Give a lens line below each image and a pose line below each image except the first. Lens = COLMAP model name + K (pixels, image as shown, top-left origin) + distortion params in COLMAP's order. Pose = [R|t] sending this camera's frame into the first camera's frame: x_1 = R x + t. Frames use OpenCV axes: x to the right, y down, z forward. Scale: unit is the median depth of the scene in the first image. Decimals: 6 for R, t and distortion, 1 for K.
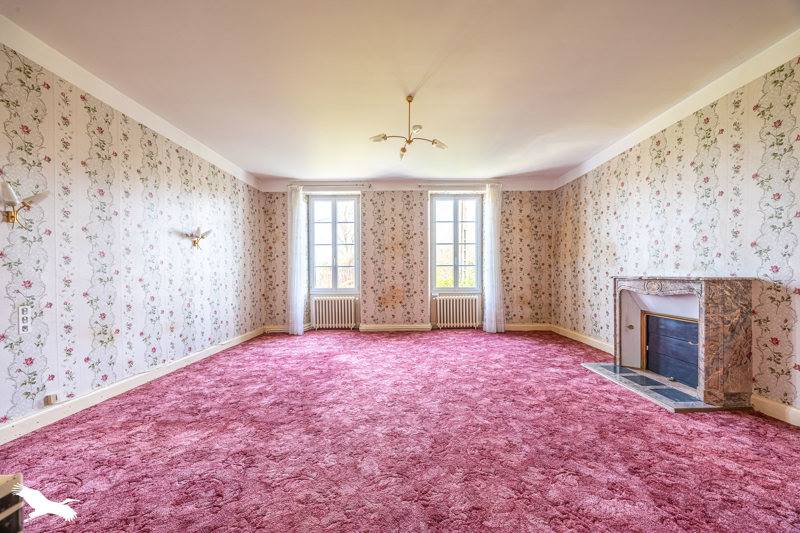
lens RADIAL K [[311.6, 0, 401.9], [0, 311.6, 271.3], [0, 0, 1]] dist [-0.003678, -0.000451]
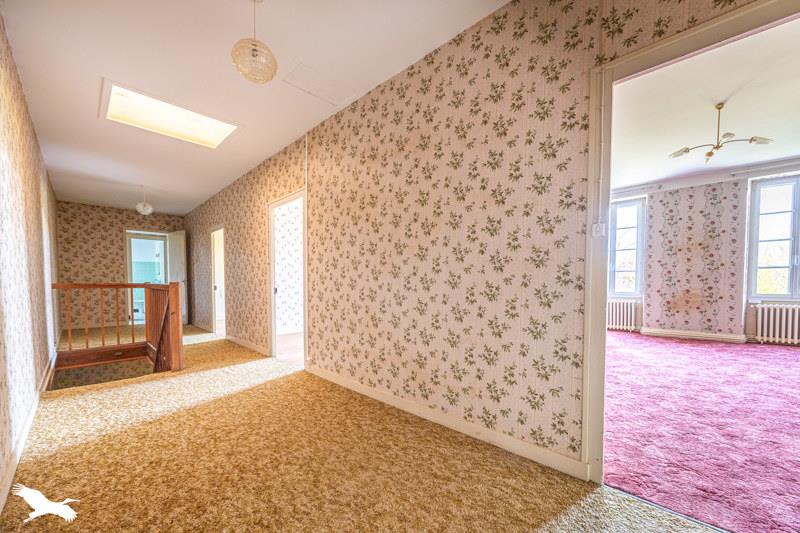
lens RADIAL K [[311.6, 0, 402.9], [0, 311.6, 294.9], [0, 0, 1]] dist [-0.003678, -0.000451]
pose [[0.724589, 0.031121, -0.688478, -0.005468], [0.002042, 0.998879, 0.047301, 0.016647], [0.689178, -0.035680, 0.723713, -0.268928]]
